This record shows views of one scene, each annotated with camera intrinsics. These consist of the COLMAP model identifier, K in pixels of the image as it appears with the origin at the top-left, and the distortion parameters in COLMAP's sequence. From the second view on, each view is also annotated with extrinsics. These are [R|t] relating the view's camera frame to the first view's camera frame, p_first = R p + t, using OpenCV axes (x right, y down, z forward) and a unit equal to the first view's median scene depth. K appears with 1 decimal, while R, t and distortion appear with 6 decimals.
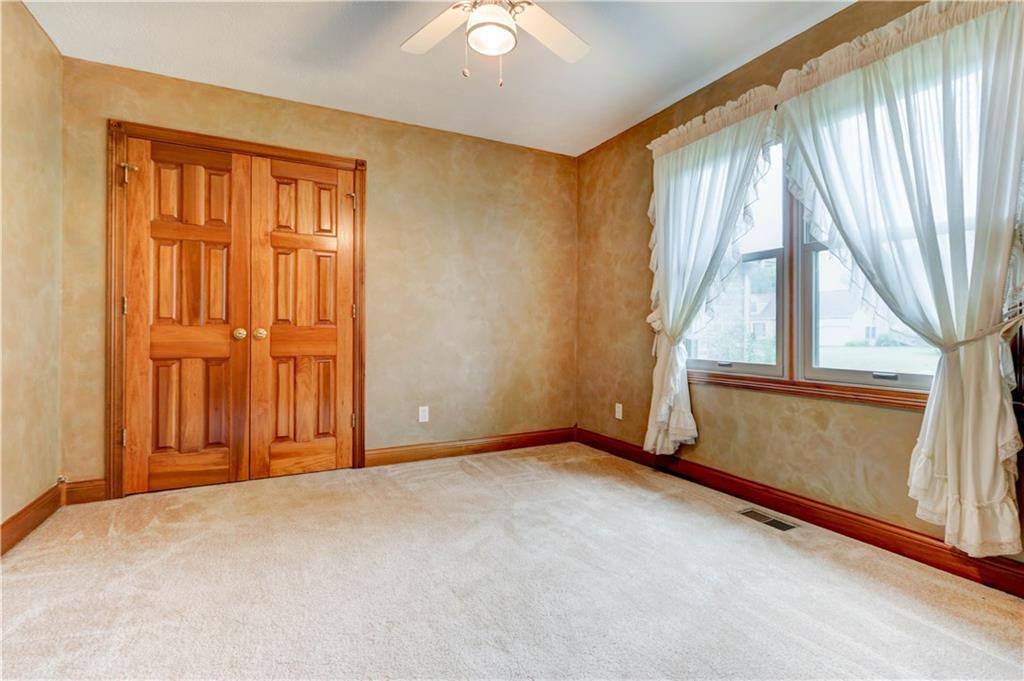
lens RADIAL K [[483.7, 0, 509.4], [0, 483.7, 332.1], [0, 0, 1]] dist [-0.000001, 0.001280]
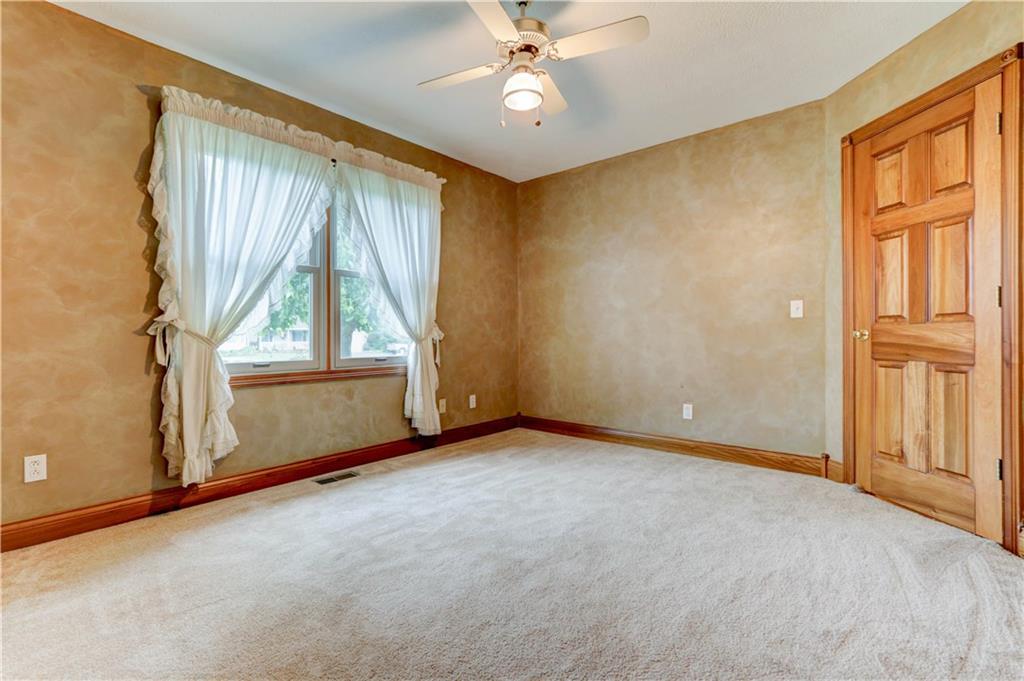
lens RADIAL K [[483.7, 0, 514.6], [0, 483.7, 332.7], [0, 0, 1]] dist [-0.000001, 0.001280]
pose [[-0.398792, 0.000273, 0.917041, -0.638722], [0.001180, 0.999999, 0.000215, -0.001488], [-0.917041, 0.001168, -0.398792, 0.818001]]
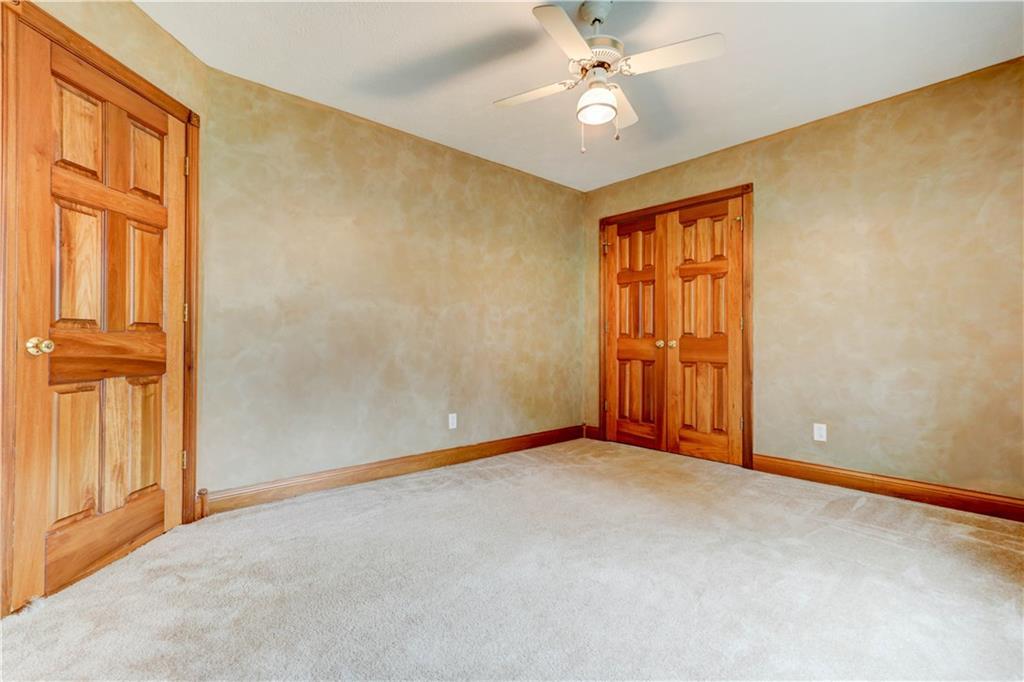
lens RADIAL K [[445.1, 0, 517.7], [0, 445.1, 338.7], [0, 0, 1]] dist [-0.004452, -0.000318]
pose [[0.280951, -0.008190, -0.959687, 0.554924], [0.000548, 0.999965, -0.008373, -0.001178], [0.959722, 0.001827, 0.280945, 0.253141]]
